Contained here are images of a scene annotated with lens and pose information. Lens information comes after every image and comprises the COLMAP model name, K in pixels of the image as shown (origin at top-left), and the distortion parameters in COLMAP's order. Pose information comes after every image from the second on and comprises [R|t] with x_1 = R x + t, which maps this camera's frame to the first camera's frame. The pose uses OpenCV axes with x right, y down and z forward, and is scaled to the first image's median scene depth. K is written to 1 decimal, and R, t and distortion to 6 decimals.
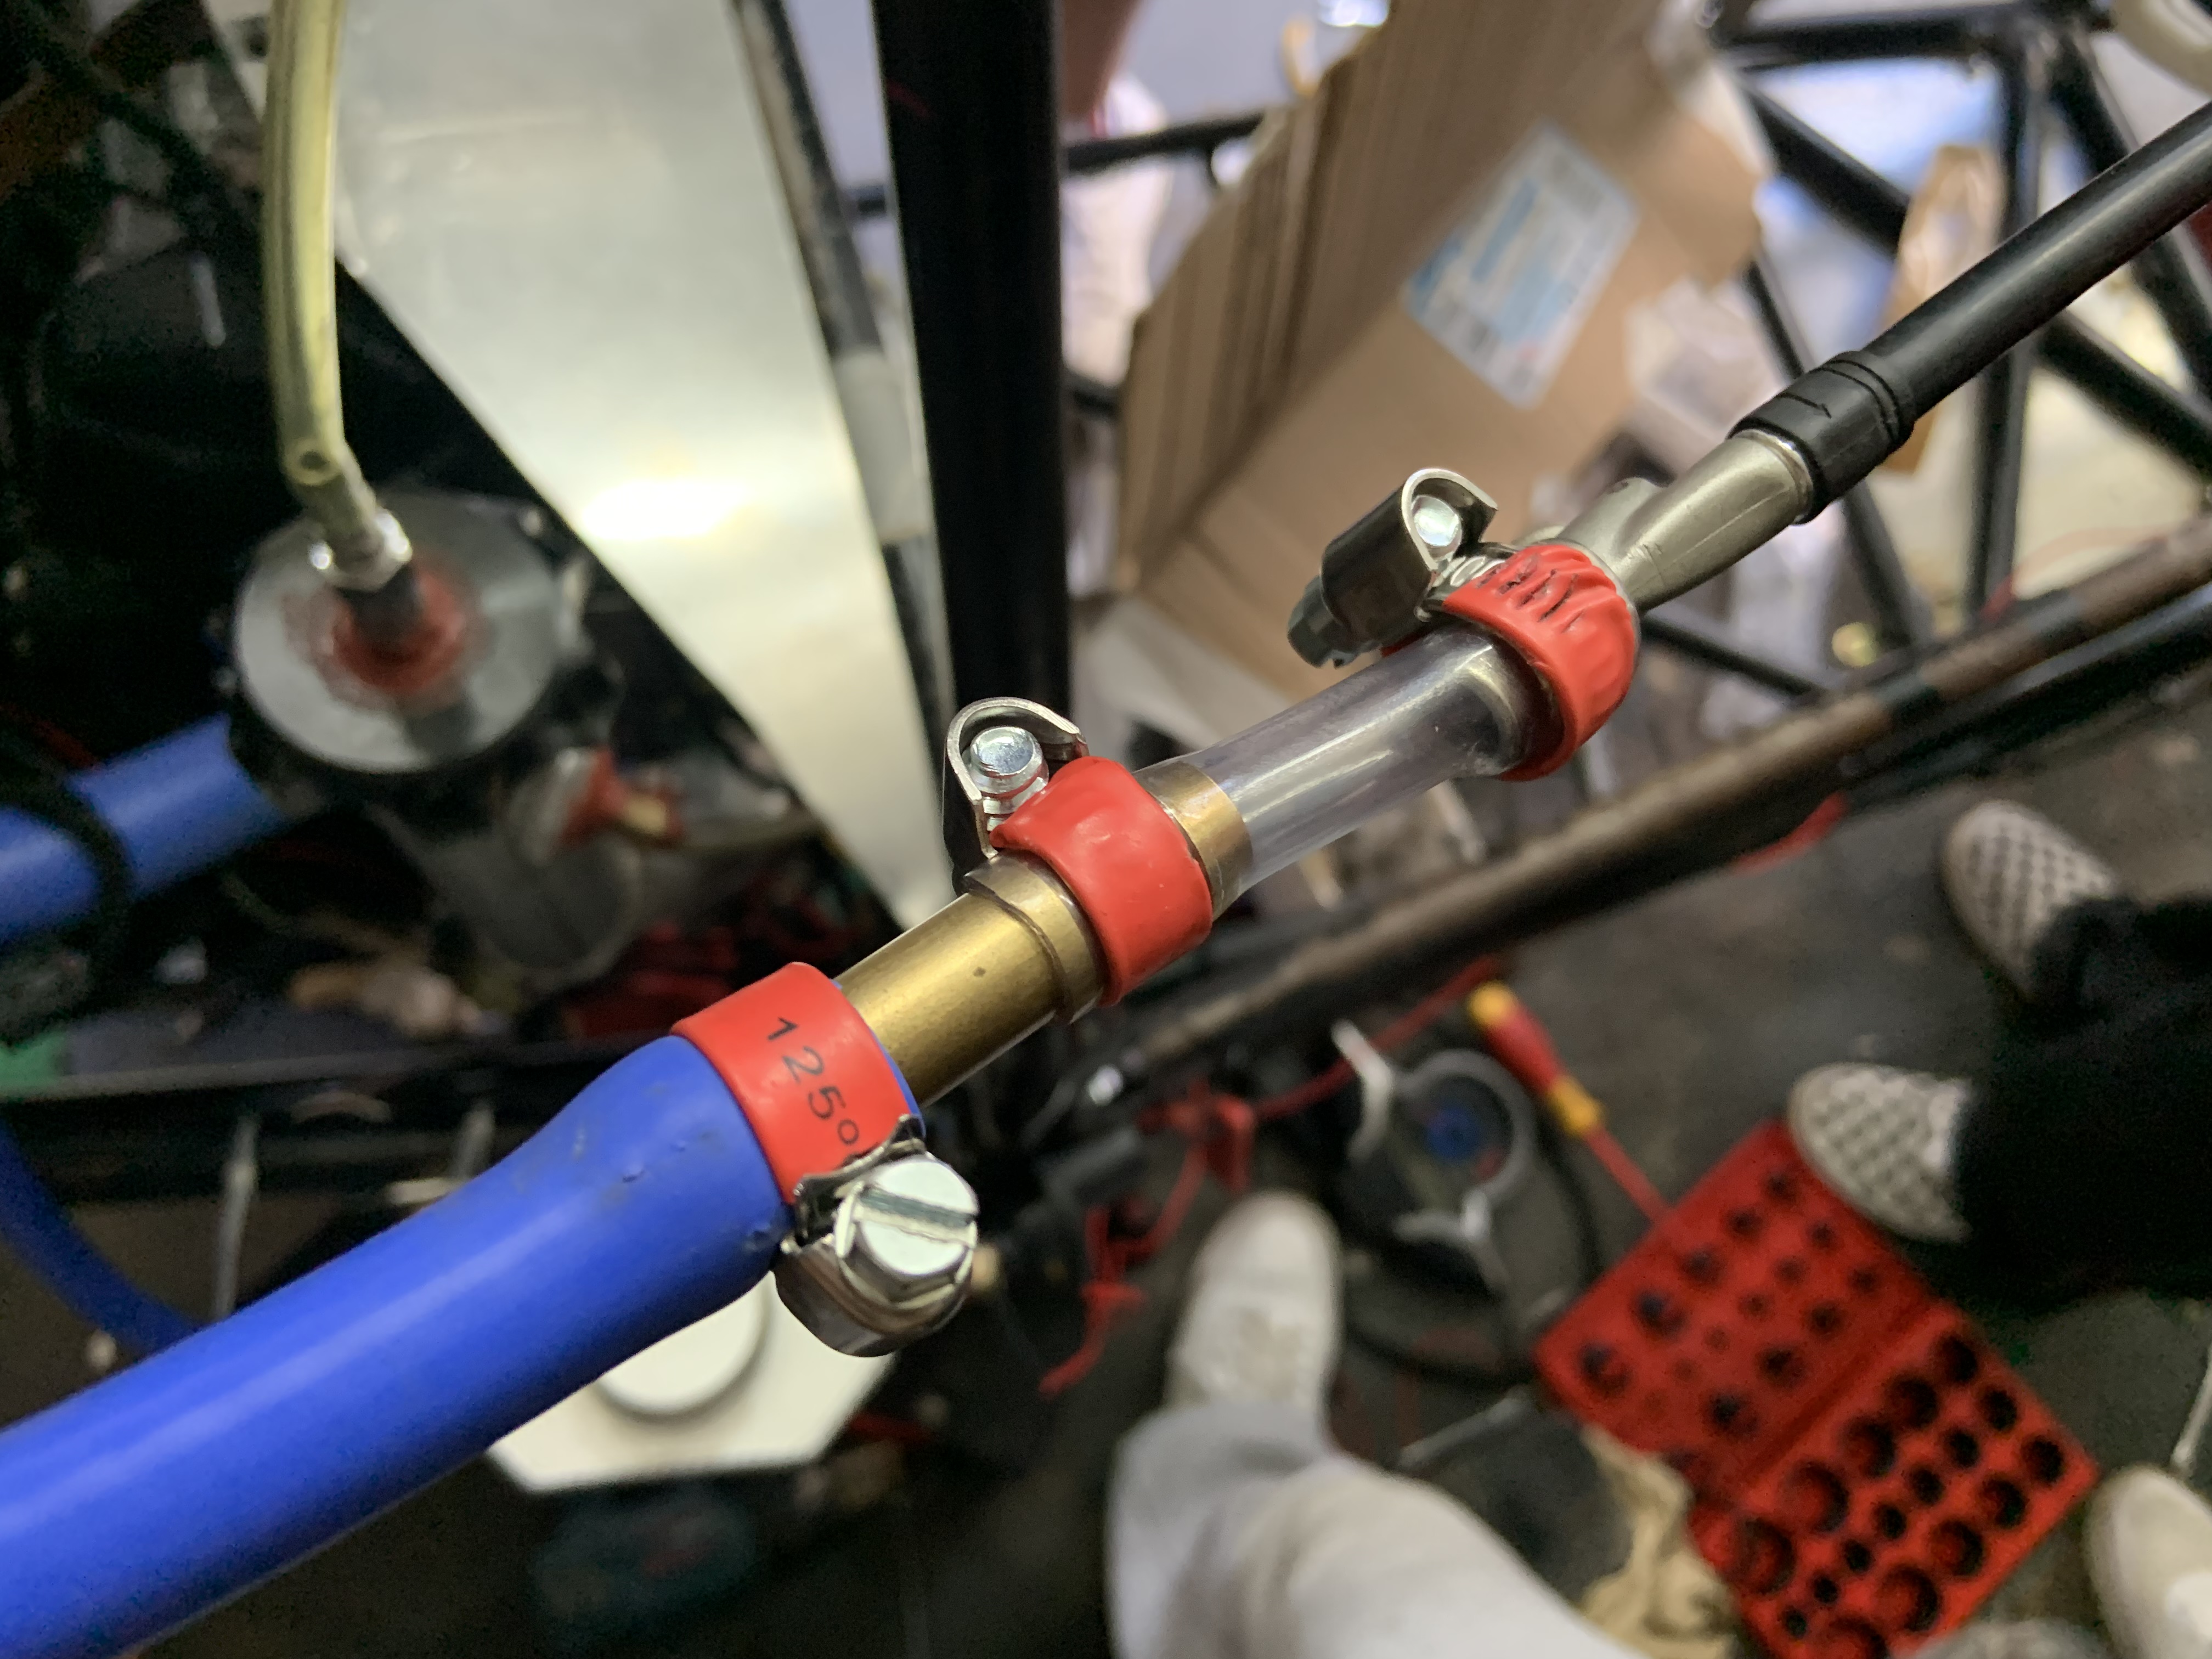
lens RADIAL K [[1572.2, 0, 1106.0], [0, 1572.2, 829.5], [0, 0, 1]] dist [0.051429, -0.002418]
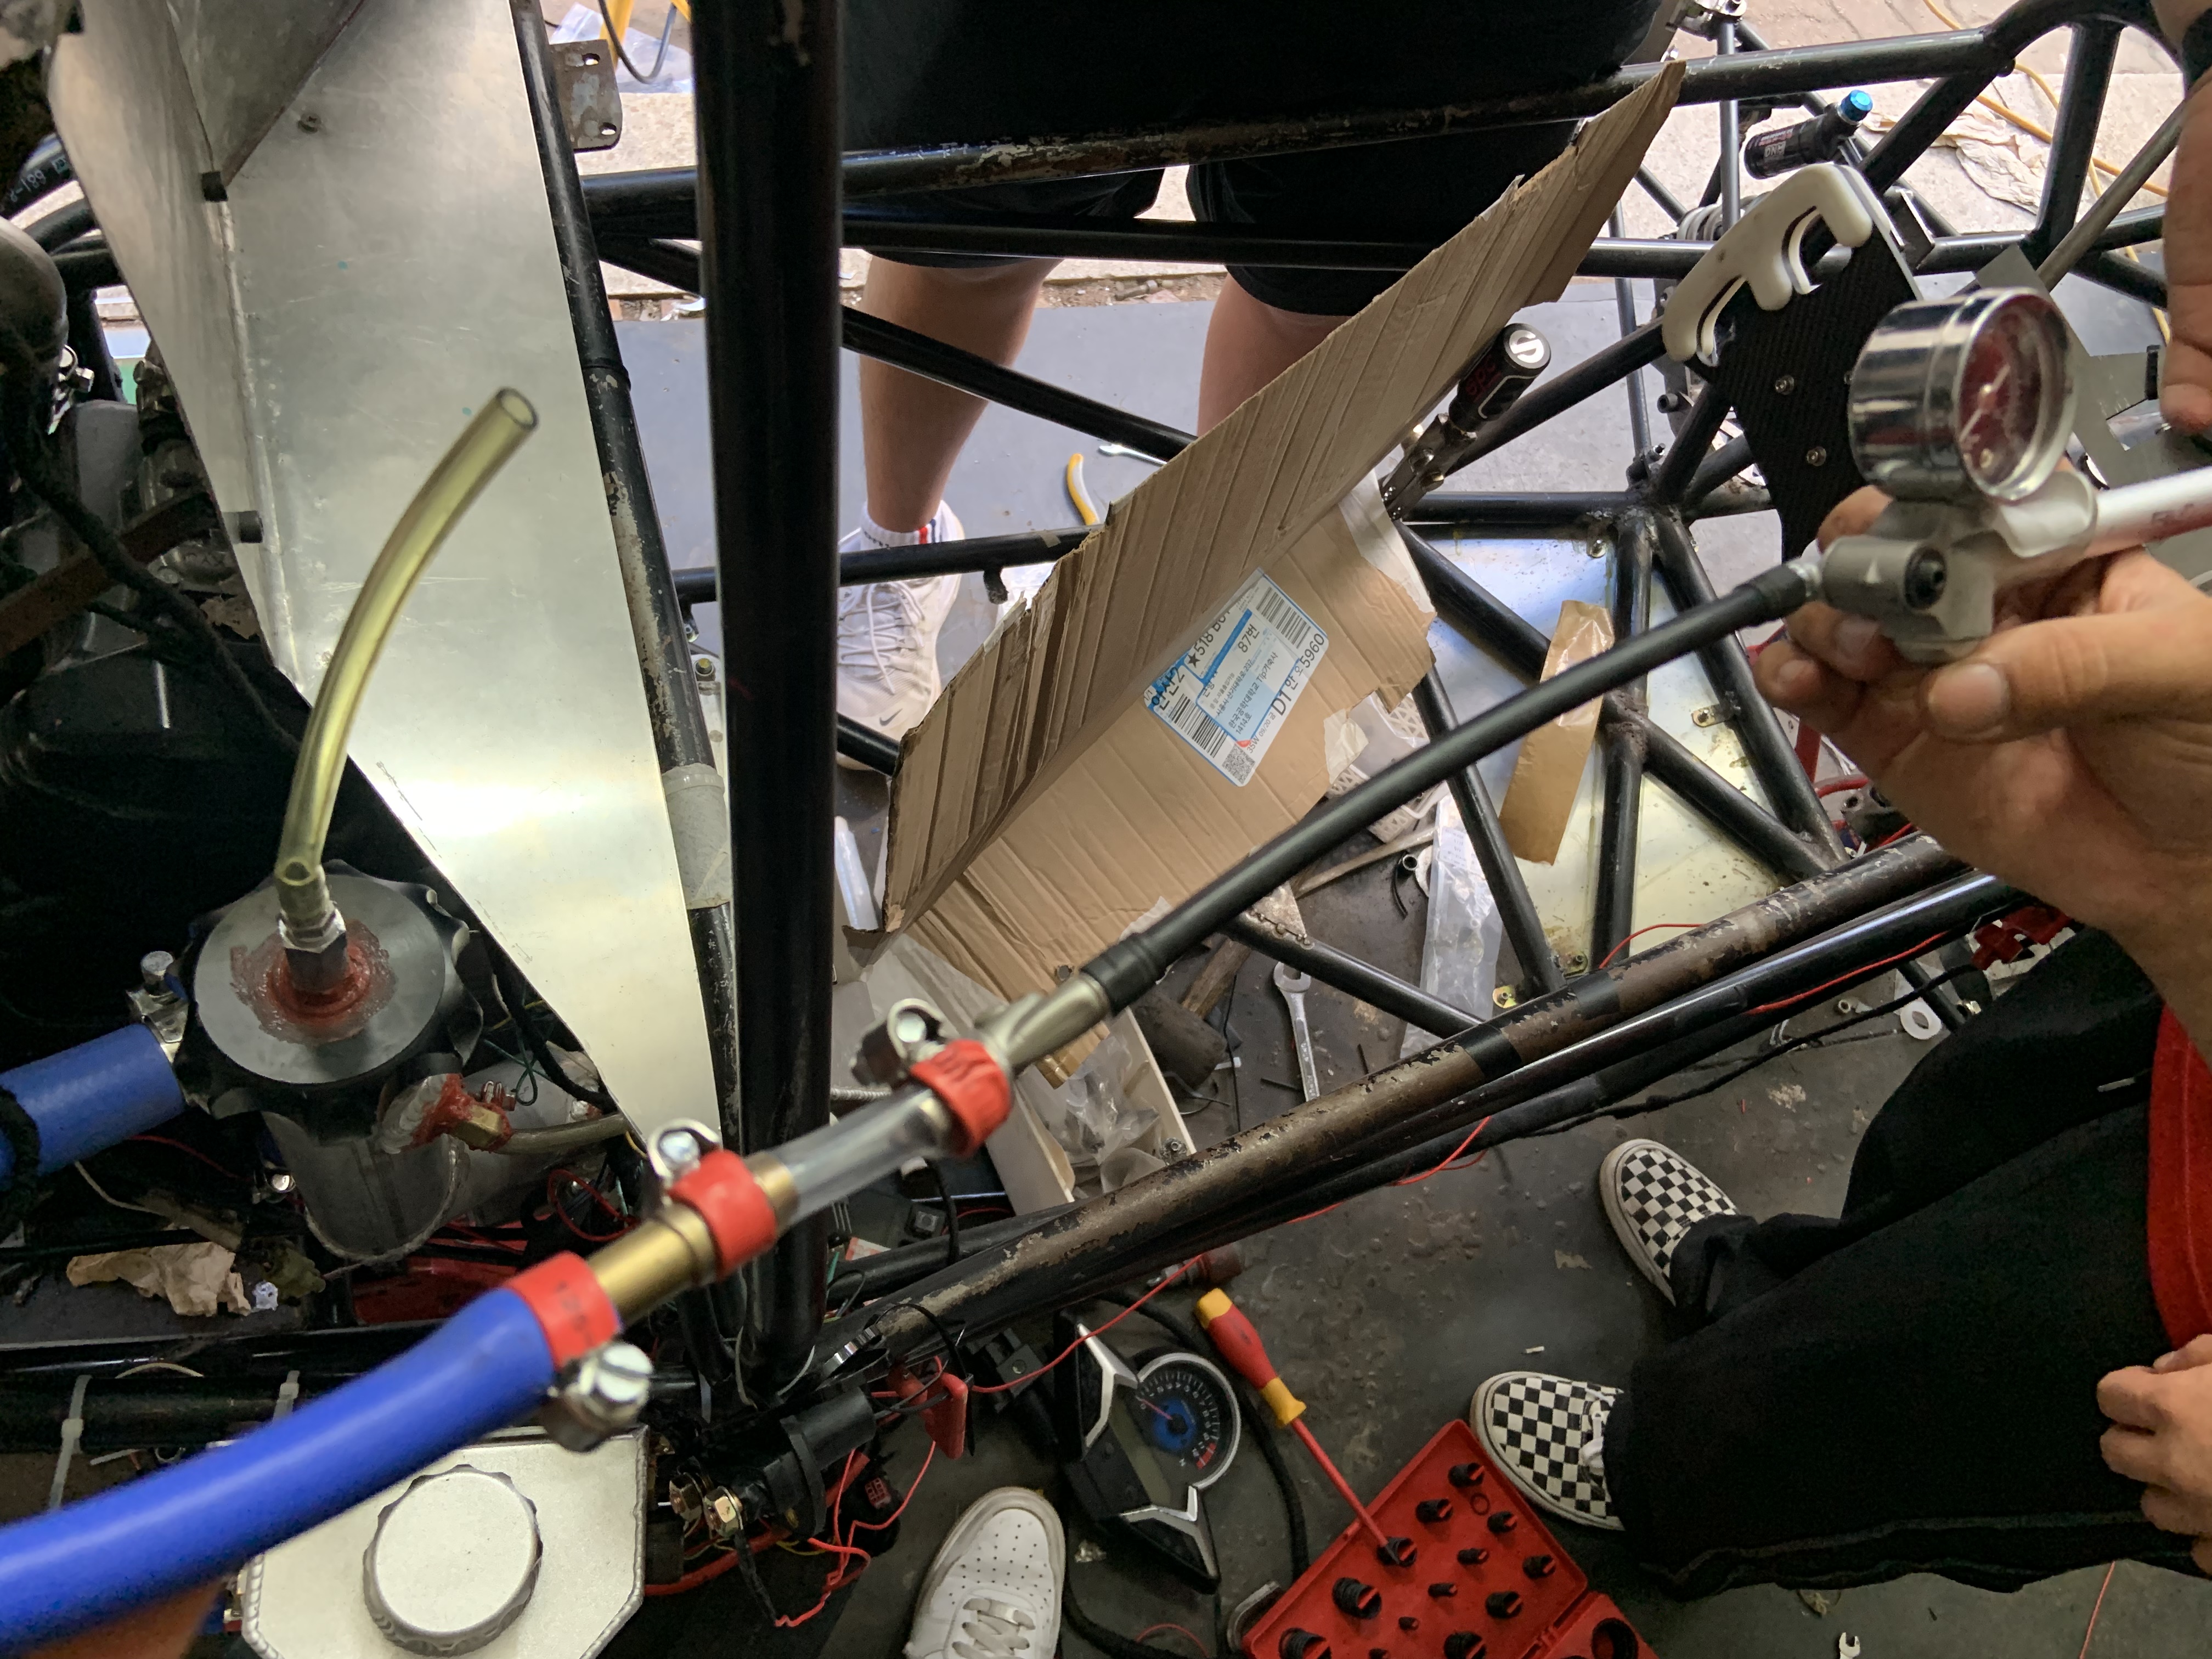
lens RADIAL K [[1572.2, 0, 1106.0], [0, 1572.2, 829.5], [0, 0, 1]] dist [0.051429, -0.002418]
pose [[0.990927, 0.053085, 0.123474, 0.015248], [-0.028953, 0.981436, -0.189590, -0.004001], [-0.131246, 0.184295, 0.974069, -0.157431]]
